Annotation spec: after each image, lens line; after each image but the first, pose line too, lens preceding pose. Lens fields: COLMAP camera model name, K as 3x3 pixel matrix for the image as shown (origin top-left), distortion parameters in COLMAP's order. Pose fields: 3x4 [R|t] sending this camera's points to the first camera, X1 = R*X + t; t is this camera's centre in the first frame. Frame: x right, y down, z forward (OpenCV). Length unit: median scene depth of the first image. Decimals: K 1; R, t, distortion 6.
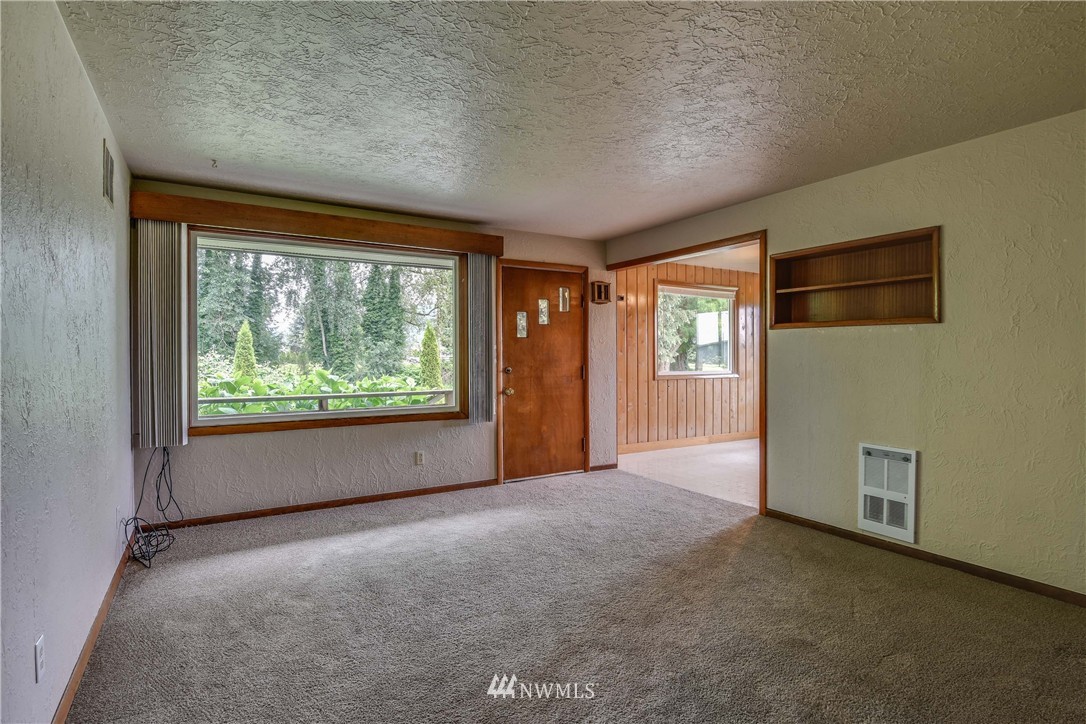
lens RADIAL K [[536.3, 0, 534.6], [0, 536.3, 355.8], [0, 0, 1]] dist [-0.005968, -0.001014]
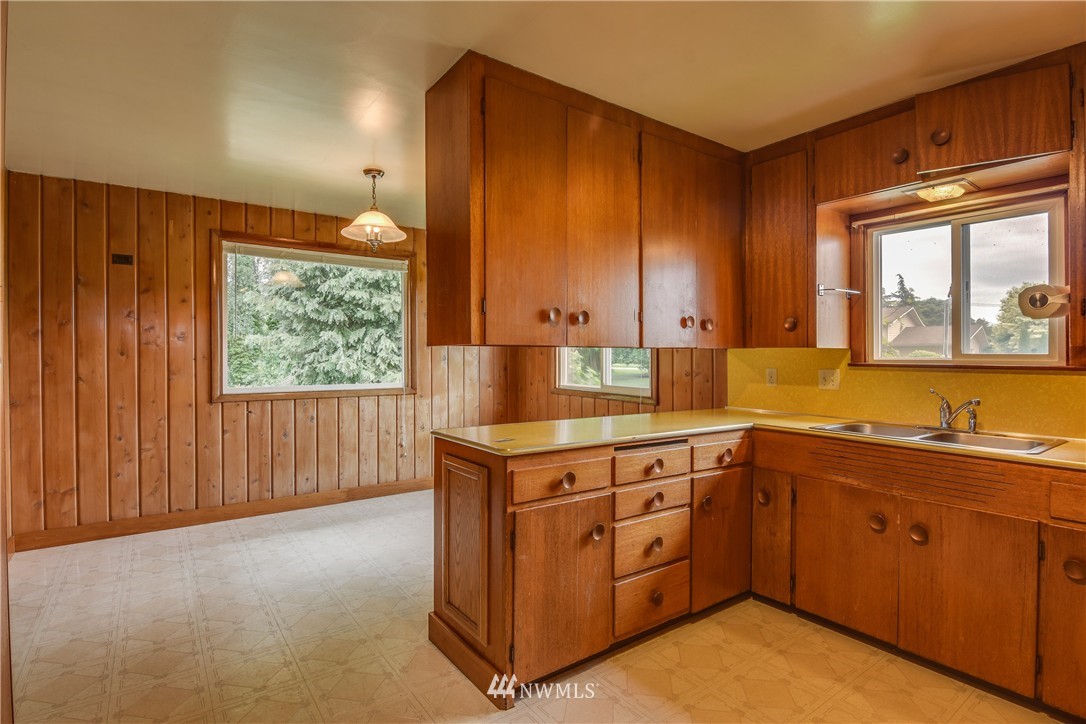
lens RADIAL K [[536.3, 0, 520.1], [0, 536.3, 357.4], [0, 0, 1]] dist [-0.005968, -0.001014]
pose [[0.996541, 0.000042, 0.083107, 0.446500], [-0.000259, 0.999997, 0.002605, -0.004996], [-0.083107, -0.002617, 0.996537, 0.340751]]
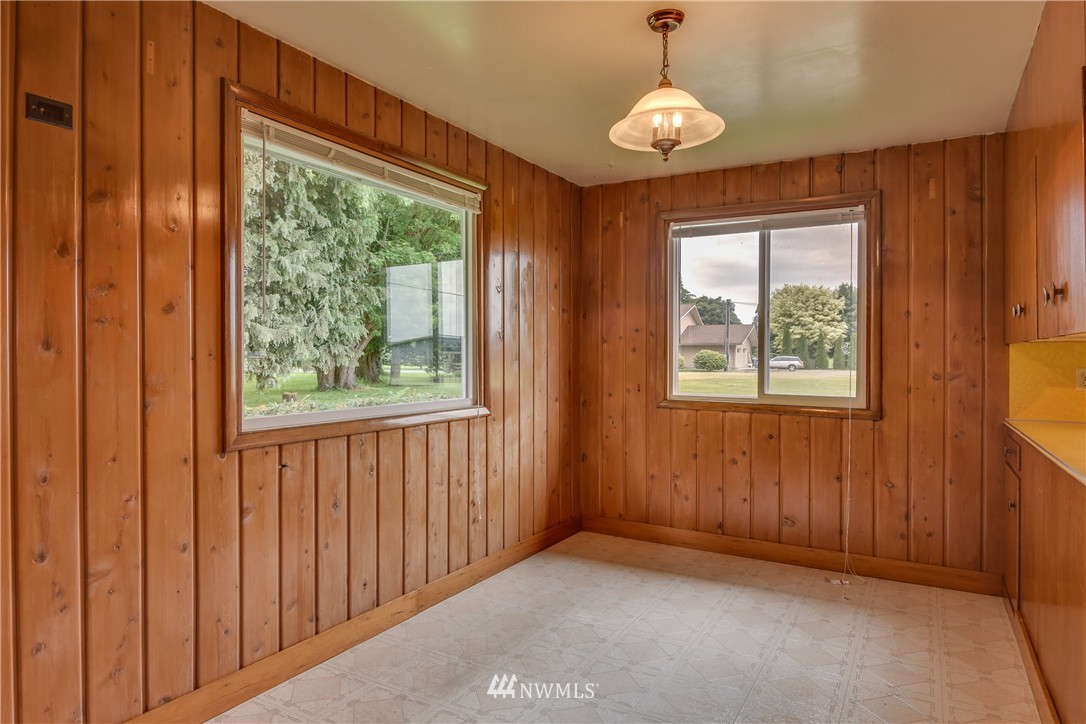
lens RADIAL K [[667.7, 0, 537.3], [0, 667.7, 355.2], [0, 0, 1]] dist [-0.006111, 0.000578]
pose [[0.874865, 0.000461, 0.484366, 0.173499], [-0.000279, 1.000000, -0.000448, -0.003273], [-0.484366, 0.000257, 0.874865, 0.548637]]
